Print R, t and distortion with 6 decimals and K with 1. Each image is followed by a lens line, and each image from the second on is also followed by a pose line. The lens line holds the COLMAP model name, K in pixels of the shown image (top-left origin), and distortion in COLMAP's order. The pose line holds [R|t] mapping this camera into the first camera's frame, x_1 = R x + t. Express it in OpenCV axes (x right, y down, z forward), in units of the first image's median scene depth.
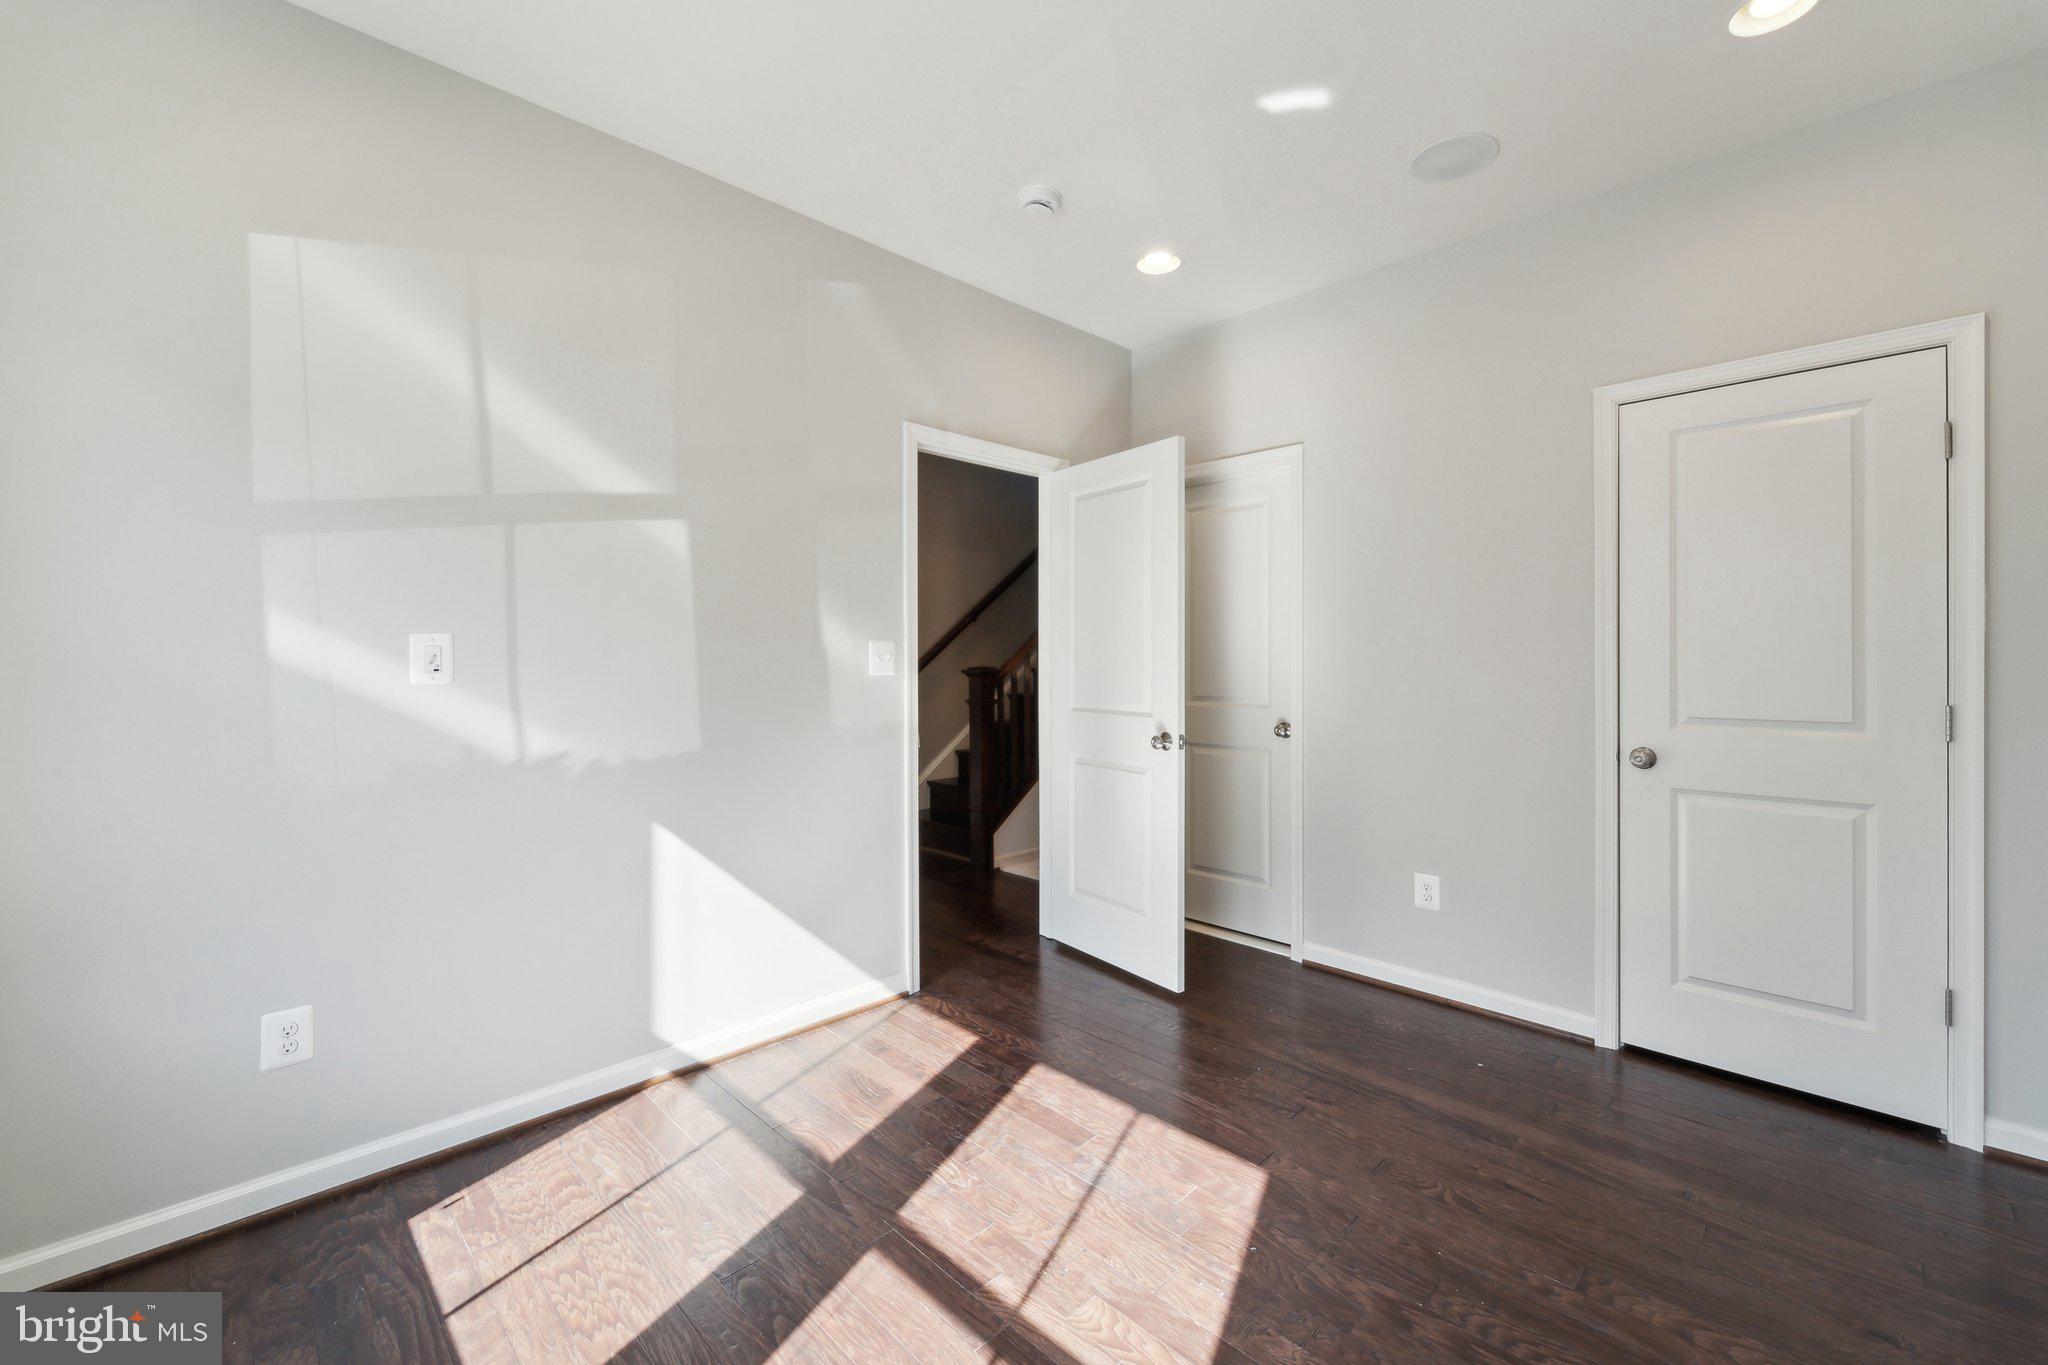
lens RADIAL K [[851.7, 0, 1036.2], [0, 851.7, 666.3], [0, 0, 1]] dist [0.002882, -0.001104]
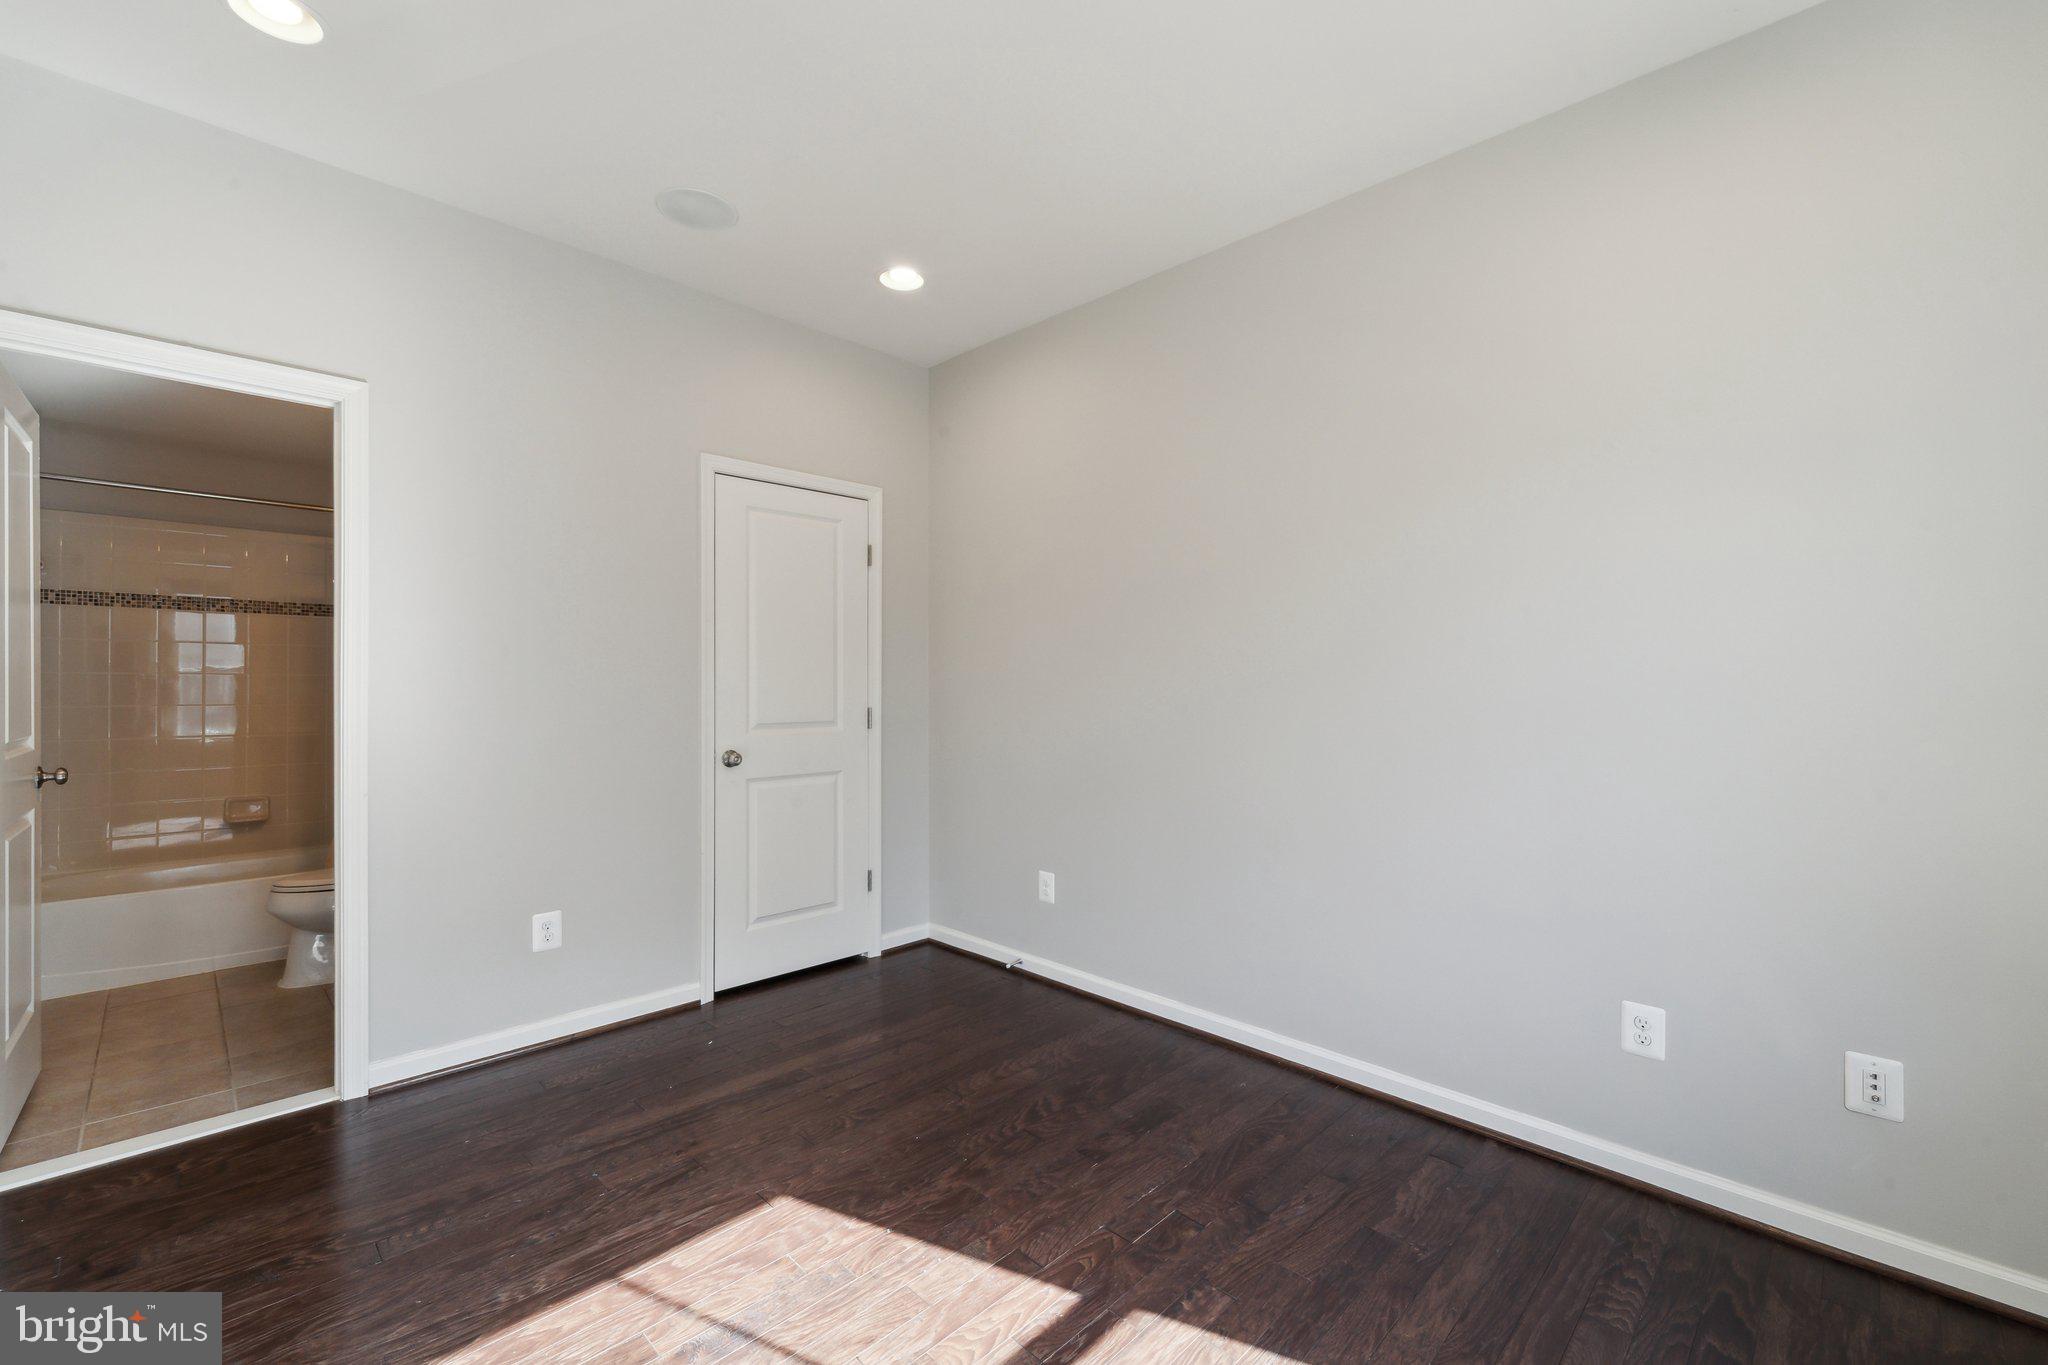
lens RADIAL K [[851.7, 0, 1039.1], [0, 851.7, 688.9], [0, 0, 1]] dist [0.002882, -0.001104]
pose [[-0.028215, -0.005697, 0.999586, -0.620924], [0.004090, 0.999975, 0.005814, -0.001360], [-0.999594, 0.004253, -0.028191, 0.638406]]
